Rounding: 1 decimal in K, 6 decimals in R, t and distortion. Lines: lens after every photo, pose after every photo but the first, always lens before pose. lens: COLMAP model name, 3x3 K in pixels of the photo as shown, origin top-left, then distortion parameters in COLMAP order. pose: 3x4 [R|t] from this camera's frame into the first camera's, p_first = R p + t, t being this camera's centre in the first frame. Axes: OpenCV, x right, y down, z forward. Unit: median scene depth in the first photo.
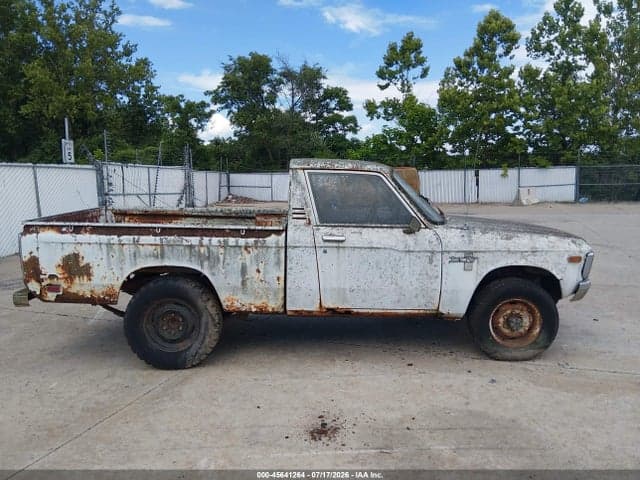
lens RADIAL K [[487.2, 0, 317.5], [0, 487.2, 243.9], [0, 0, 1]] dist [0.098933, -0.169780]
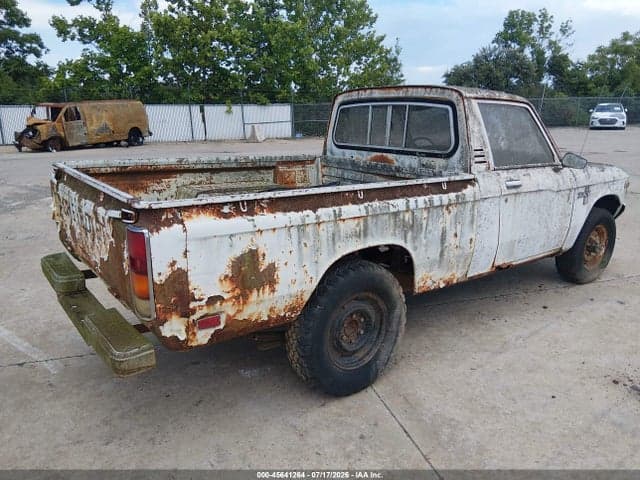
lens RADIAL K [[487.2, 0, 317.5], [0, 487.2, 243.9], [0, 0, 1]] dist [0.098933, -0.169780]
pose [[0.789614, -0.154780, 0.593762, -0.739622], [0.080225, 0.985398, 0.150184, -0.062854], [-0.608337, -0.070953, 0.790501, 0.509661]]
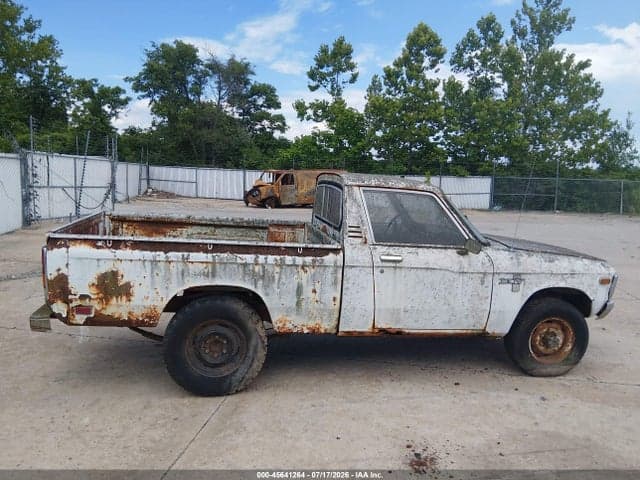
lens RADIAL K [[487.2, 0, 317.5], [0, 487.2, 243.9], [0, 0, 1]] dist [0.098933, -0.169780]
pose [[0.982413, 0.020453, 0.185598, -0.288589], [-0.021600, 0.999758, 0.004162, -0.040220], [-0.185468, -0.008098, 0.982617, 0.058855]]
